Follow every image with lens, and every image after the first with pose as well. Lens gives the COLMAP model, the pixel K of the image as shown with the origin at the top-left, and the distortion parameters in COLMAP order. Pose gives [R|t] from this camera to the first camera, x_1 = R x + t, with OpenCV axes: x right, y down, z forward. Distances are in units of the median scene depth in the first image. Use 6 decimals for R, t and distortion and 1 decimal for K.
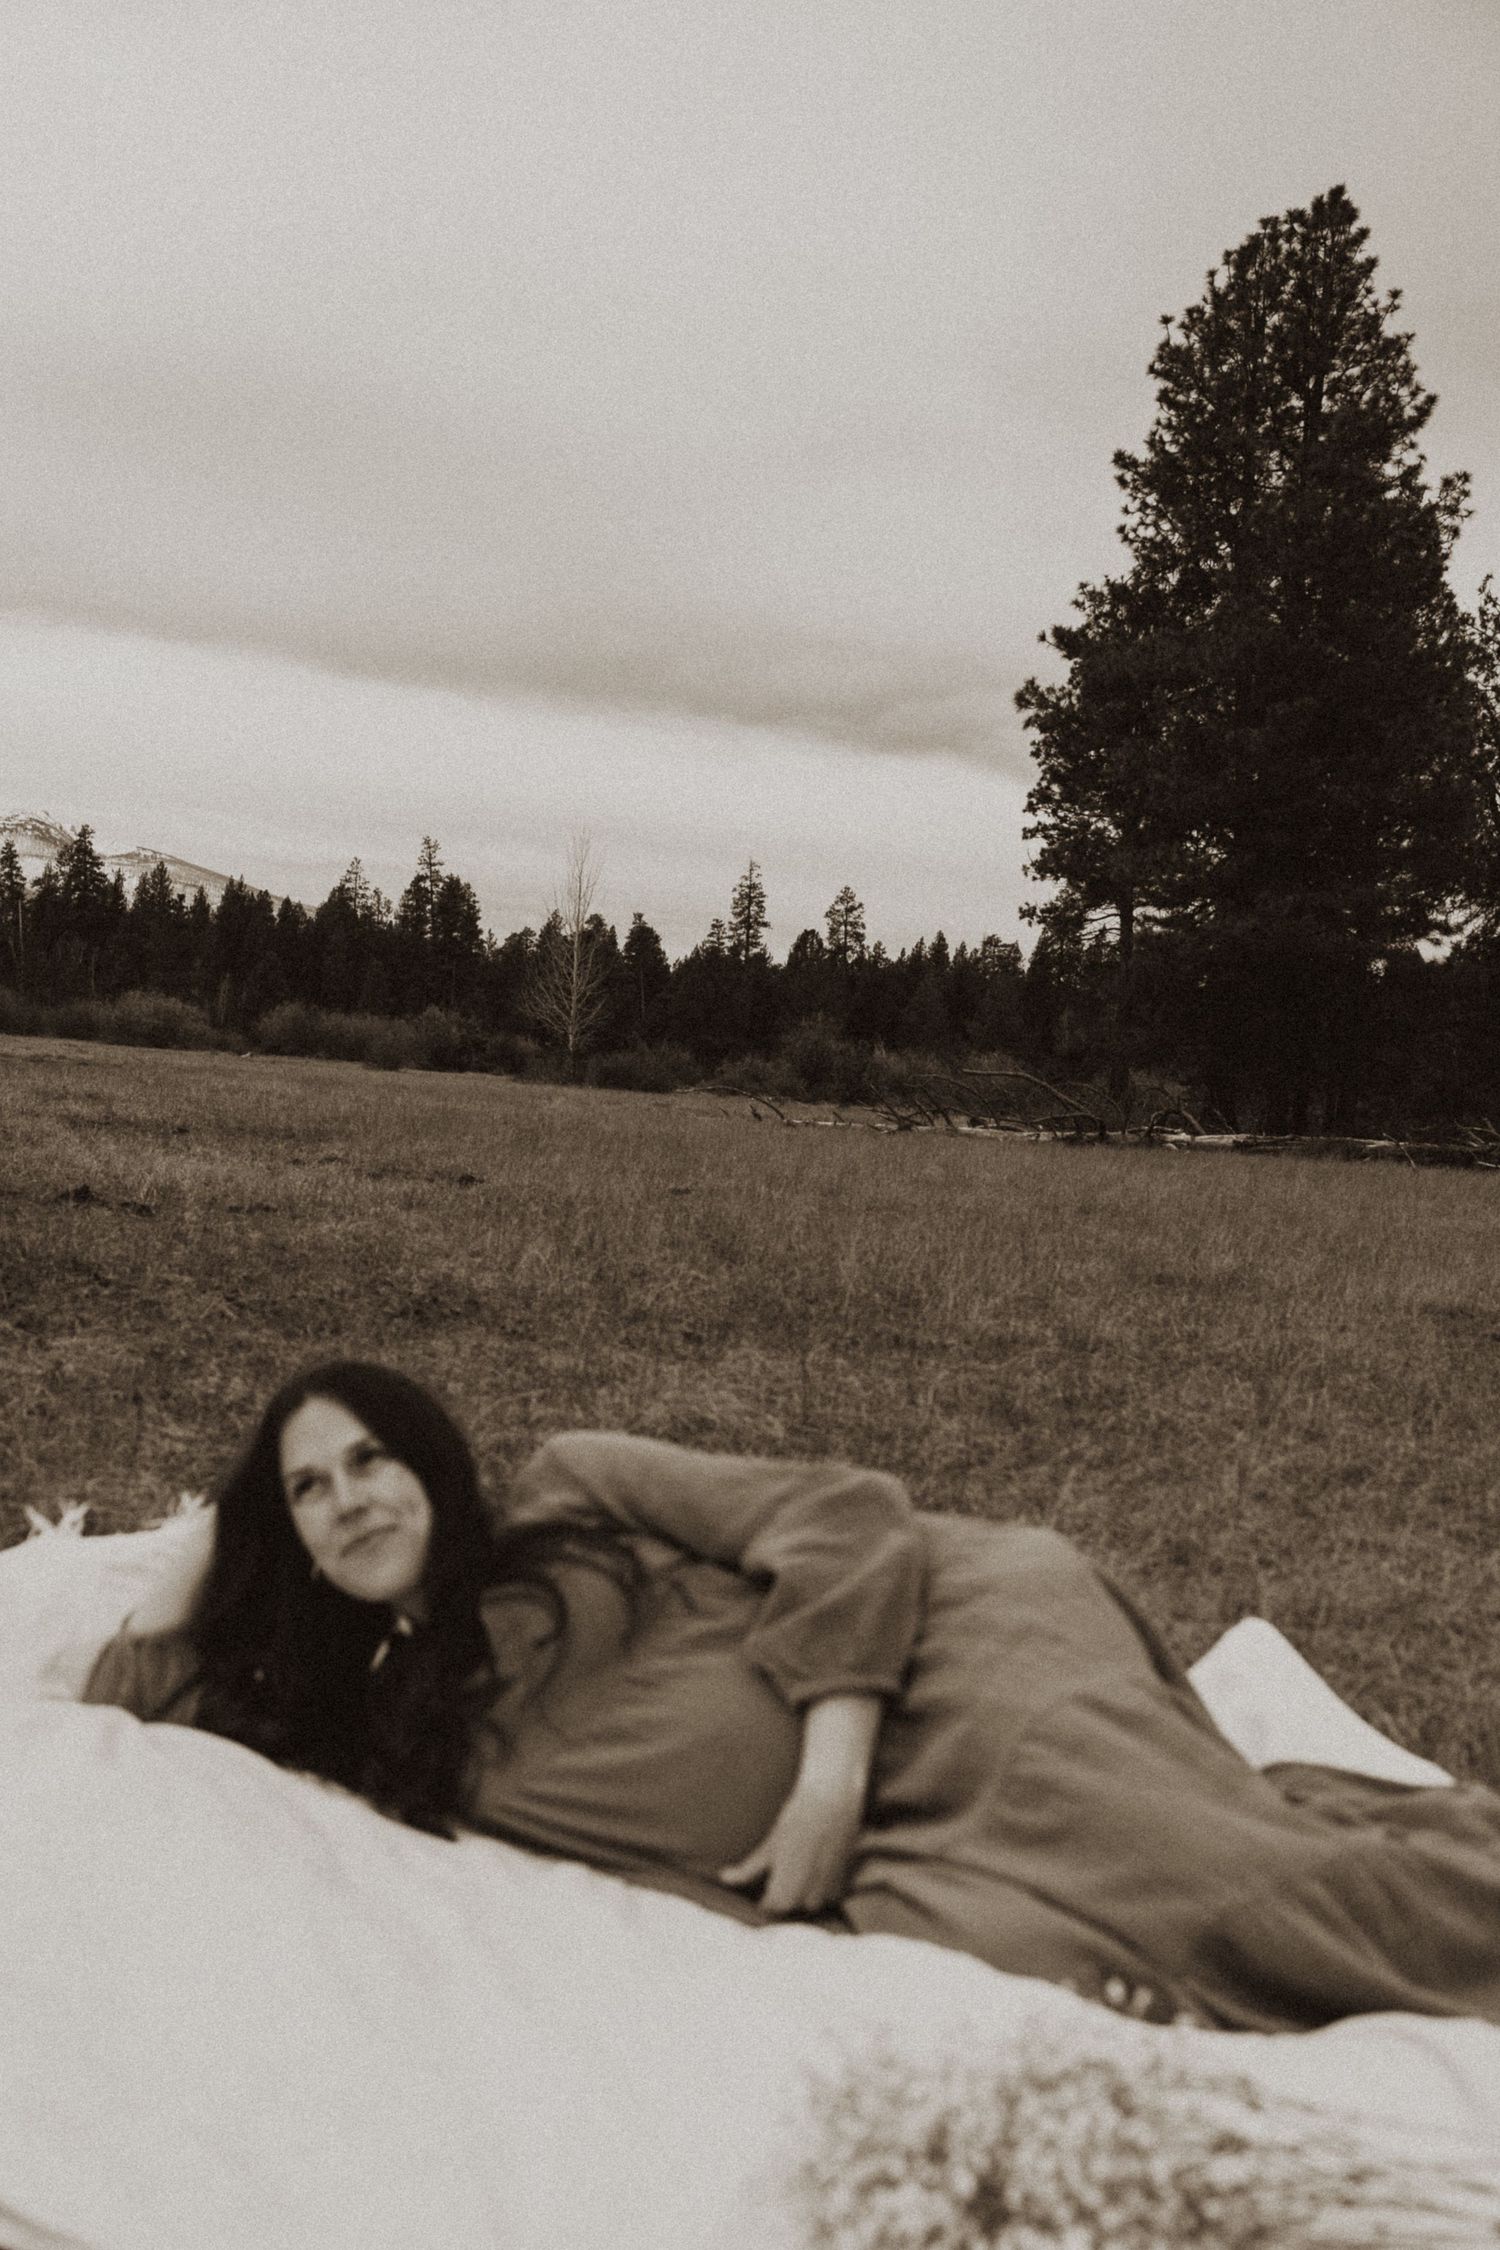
lens RADIAL K [[2769.1, 0, 591.9], [0, 2769.1, 1434.6], [0, 0, 1]] dist [-0.000803, 0.009534]
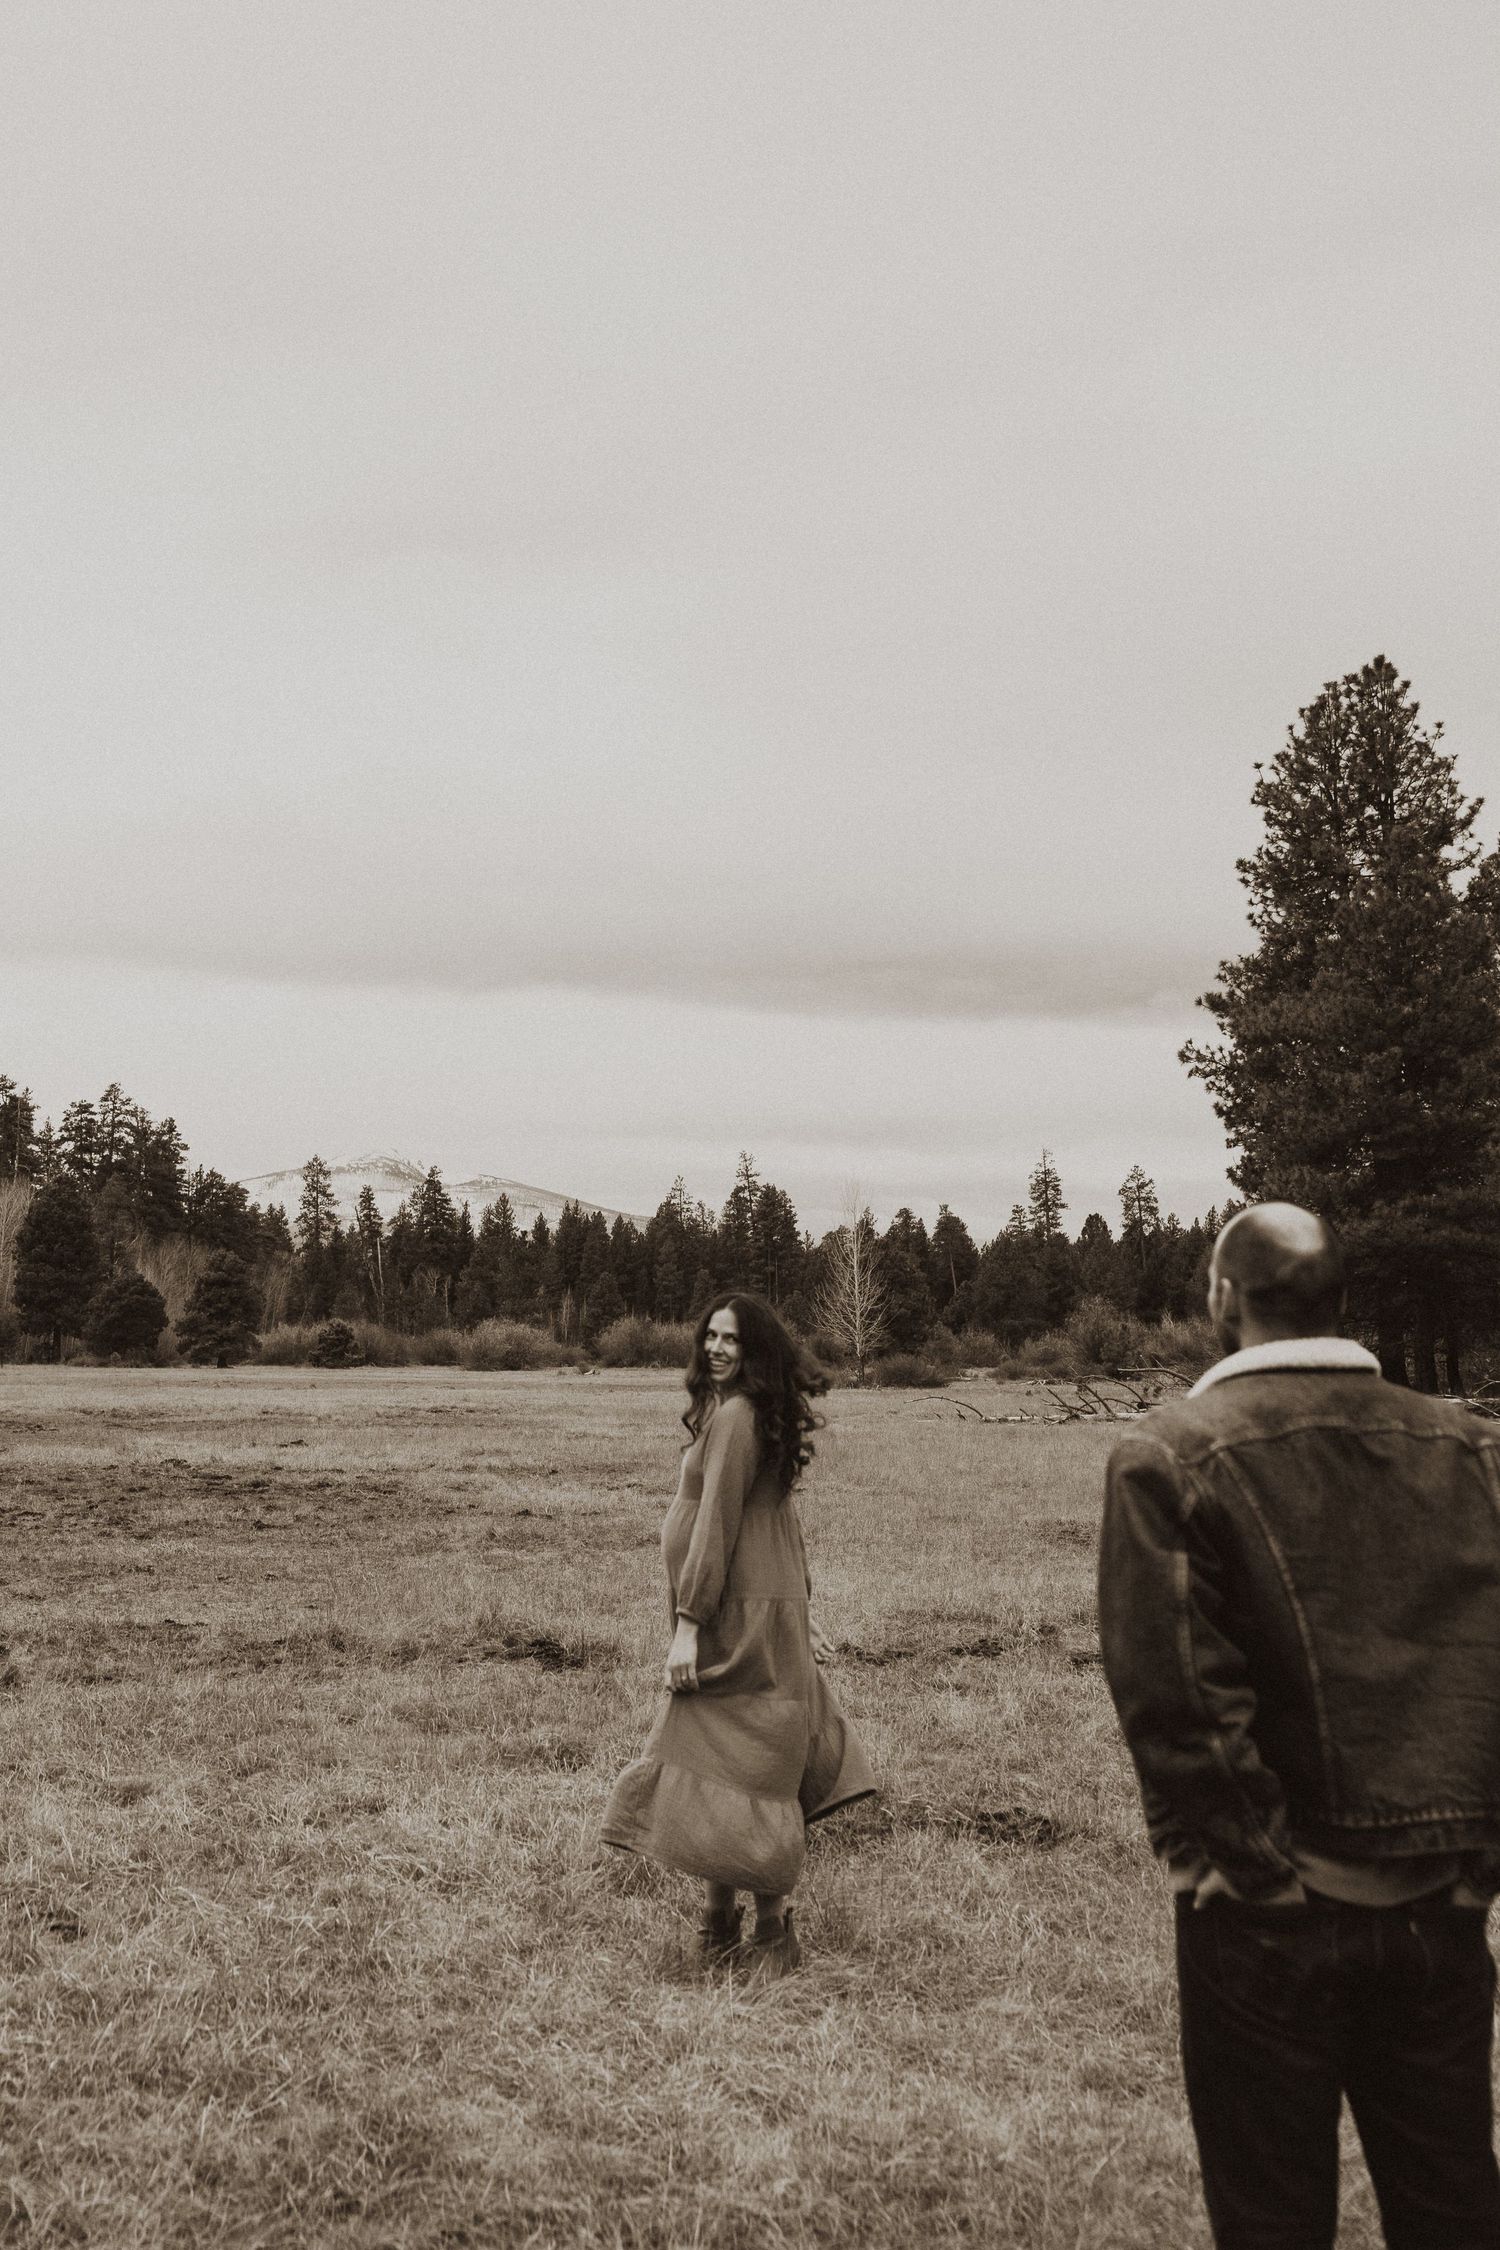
lens RADIAL K [[2629.4, 0, 623.8], [0, 2629.4, 919.1], [0, 0, 1]] dist [-0.006656, -0.009438]
pose [[0.991222, -0.090414, -0.096460, 0.027696], [0.058108, 0.953287, -0.296424, 0.016801], [0.118755, 0.288217, 0.950173, -0.211246]]
